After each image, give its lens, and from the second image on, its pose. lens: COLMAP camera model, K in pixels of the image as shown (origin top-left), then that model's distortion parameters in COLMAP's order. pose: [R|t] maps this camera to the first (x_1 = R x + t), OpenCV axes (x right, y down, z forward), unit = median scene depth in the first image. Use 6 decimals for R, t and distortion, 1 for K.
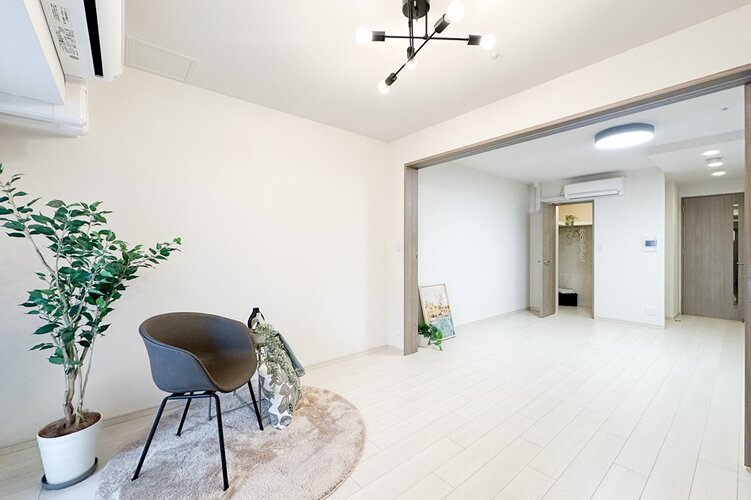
lens RADIAL K [[310.0, 0, 376.7], [0, 310.0, 245.2], [0, 0, 1]] dist [-0.001016, -0.000045]
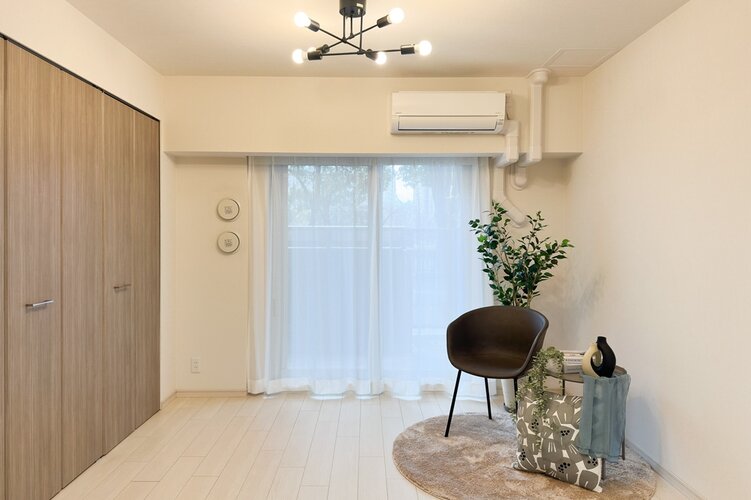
lens RADIAL K [[534.8, 0, 374.3], [0, 534.8, 242.8], [0, 0, 1]] dist [0.010742, -0.002738]
pose [[-0.641391, 0.006667, -0.767185, 0.402868], [-0.002393, 0.999940, 0.010690, -0.011392], [0.767210, 0.008692, -0.641337, 0.631149]]
